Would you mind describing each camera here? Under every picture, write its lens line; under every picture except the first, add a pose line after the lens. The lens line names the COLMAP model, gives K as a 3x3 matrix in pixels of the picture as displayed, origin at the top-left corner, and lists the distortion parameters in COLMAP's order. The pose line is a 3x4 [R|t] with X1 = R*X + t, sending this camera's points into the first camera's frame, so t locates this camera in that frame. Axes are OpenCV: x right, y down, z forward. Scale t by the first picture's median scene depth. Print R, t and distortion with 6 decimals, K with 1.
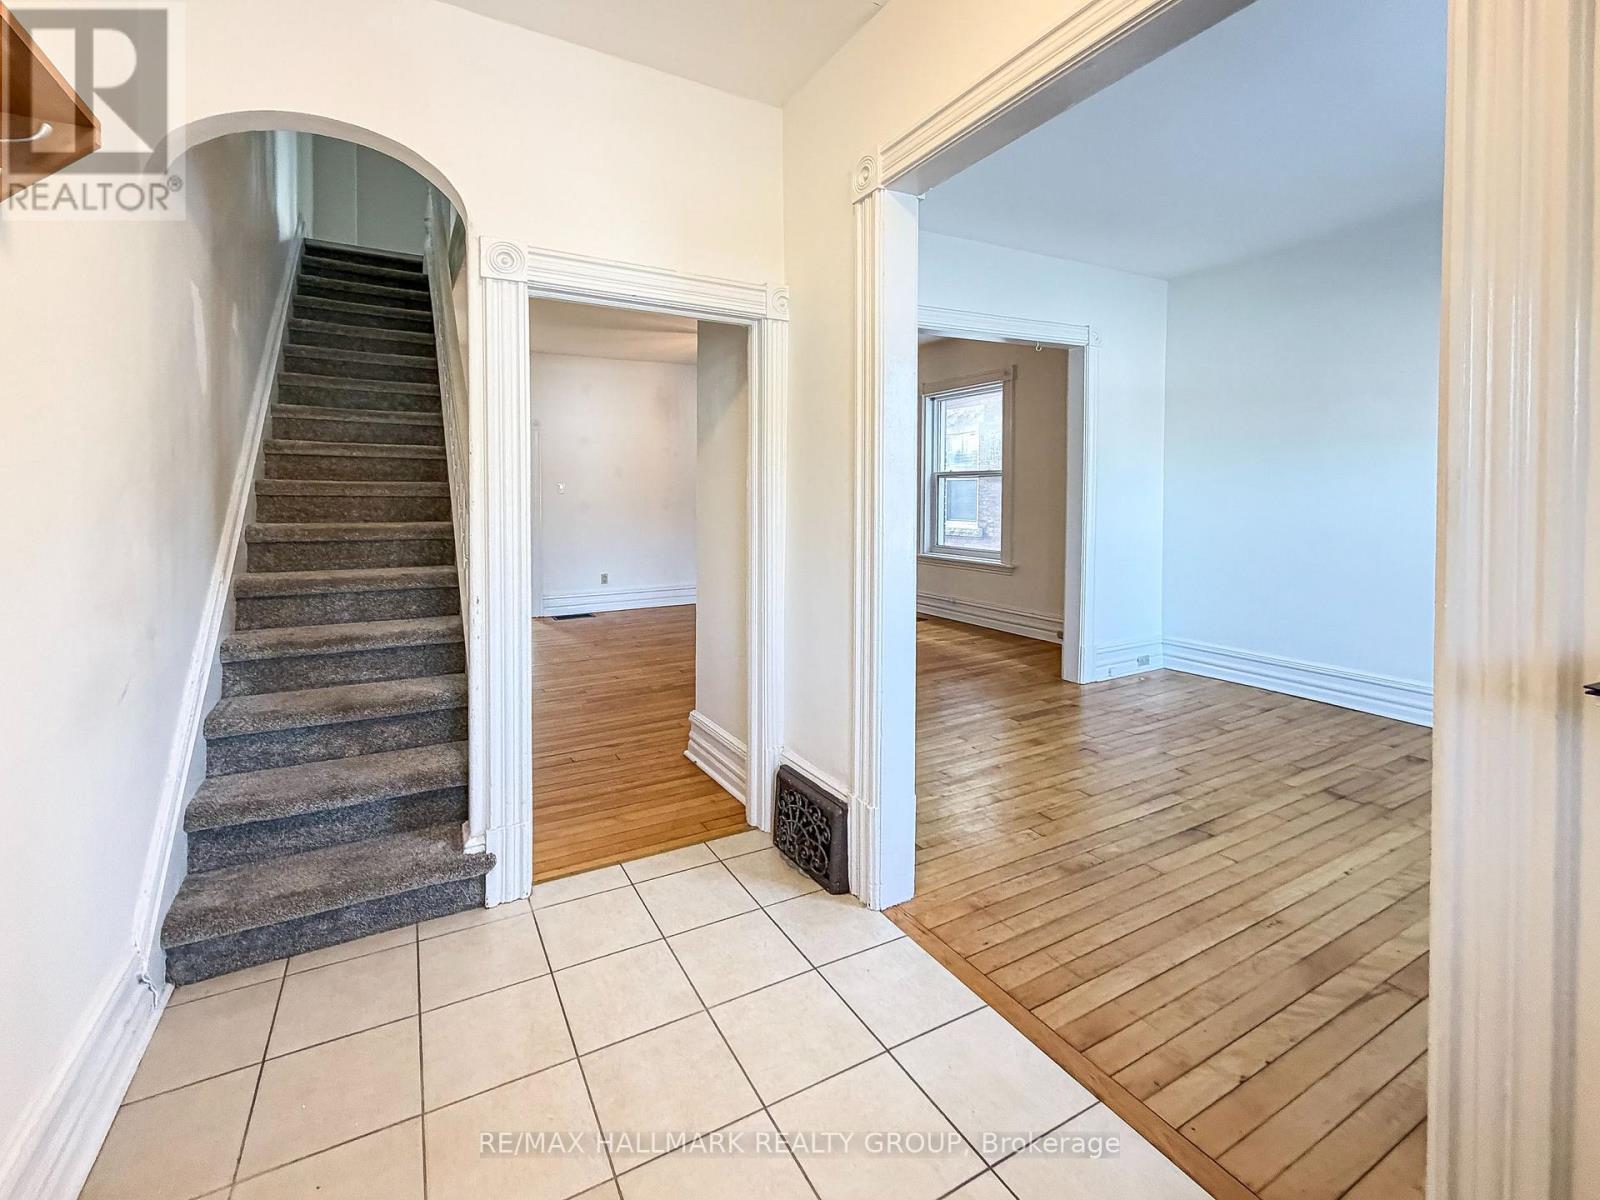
lens RADIAL K [[652.4, 0, 792.1], [0, 652.4, 526.5], [0, 0, 1]] dist [0.000437, 0.000007]
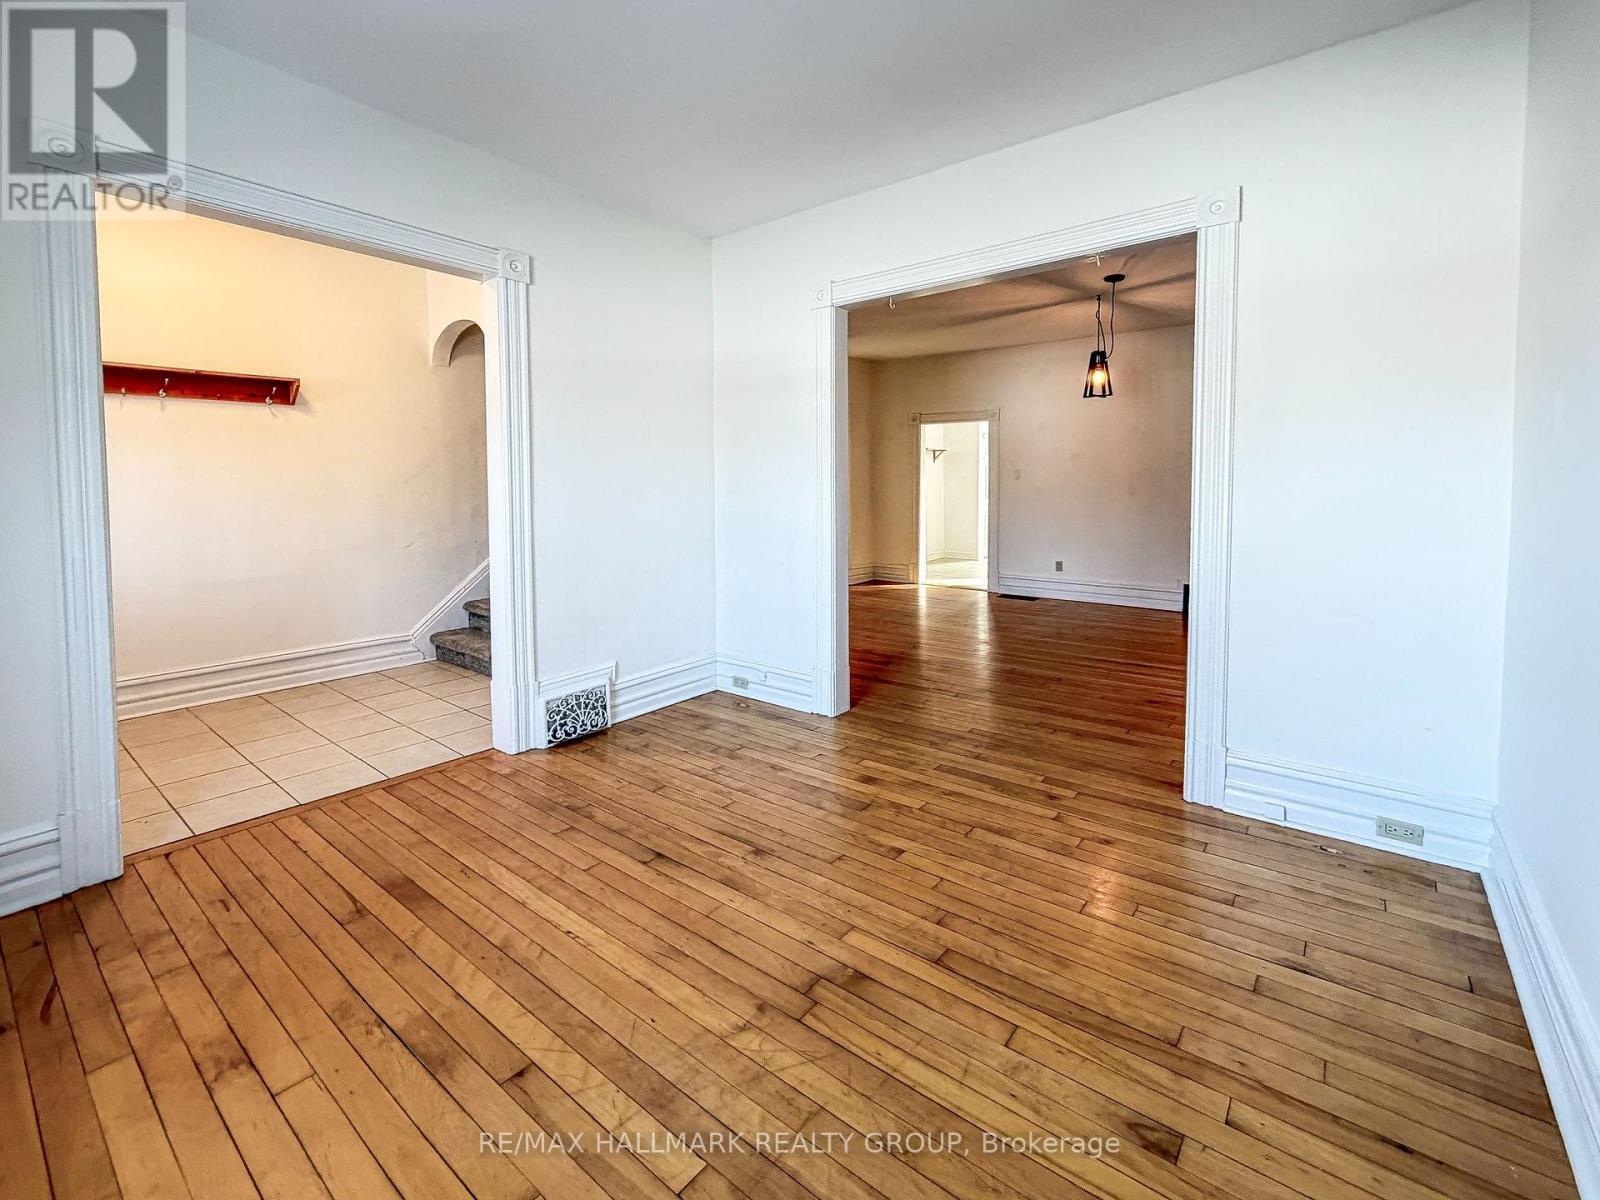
lens RADIAL K [[690.2, 0, 835.9], [0, 690.2, 509.1], [0, 0, 1]] dist [-0.001487, 0.000166]
pose [[0.447099, 0.041749, -0.893510, 0.832090], [-0.047951, 0.998592, 0.022665, -0.020208], [0.893198, 0.032711, 0.448471, 0.421167]]
